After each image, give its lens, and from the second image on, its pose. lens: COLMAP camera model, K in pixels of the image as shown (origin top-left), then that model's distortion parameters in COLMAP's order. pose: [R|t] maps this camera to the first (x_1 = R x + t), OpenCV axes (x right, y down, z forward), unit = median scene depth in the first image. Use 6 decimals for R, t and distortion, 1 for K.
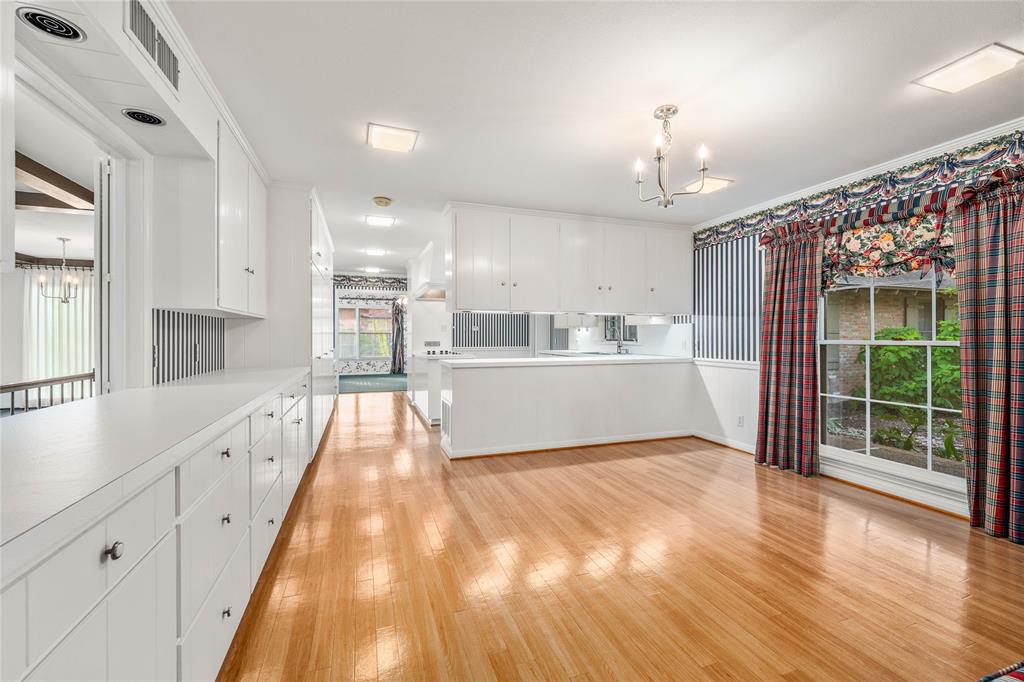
lens RADIAL K [[421.5, 0, 516.4], [0, 421.5, 336.6], [0, 0, 1]] dist [-0.001388, -0.000460]
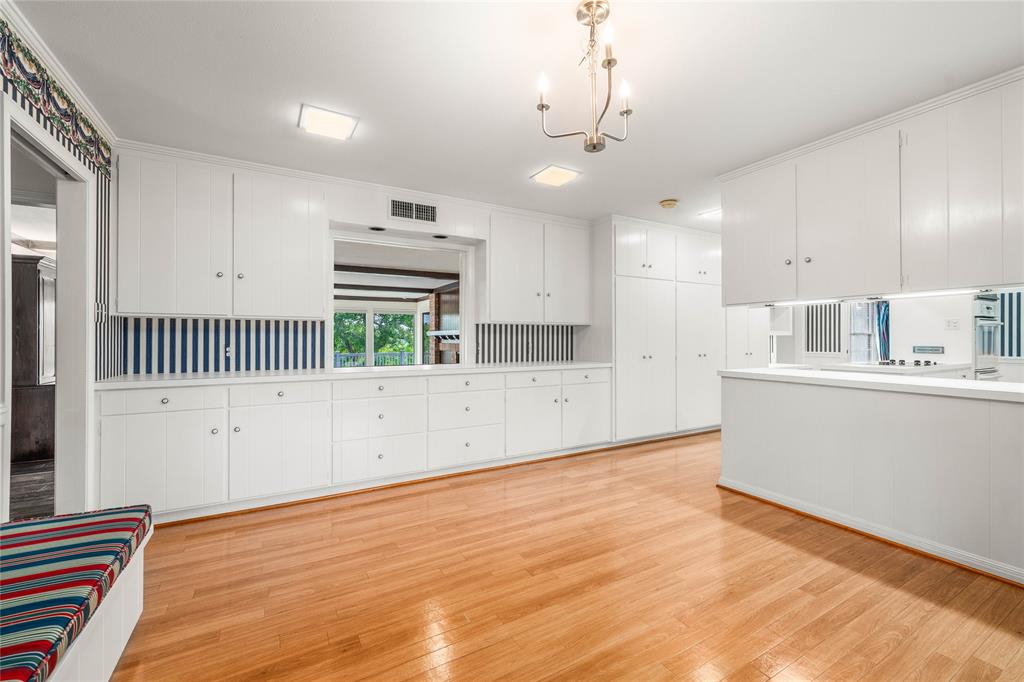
lens RADIAL K [[421.5, 0, 516.8], [0, 421.5, 338.0], [0, 0, 1]] dist [-0.001388, -0.000460]
pose [[0.186310, 0.002286, -0.982488, 0.608676], [-0.003417, 0.999993, 0.001679, -0.000375], [0.982485, 0.003044, 0.186316, 0.464123]]
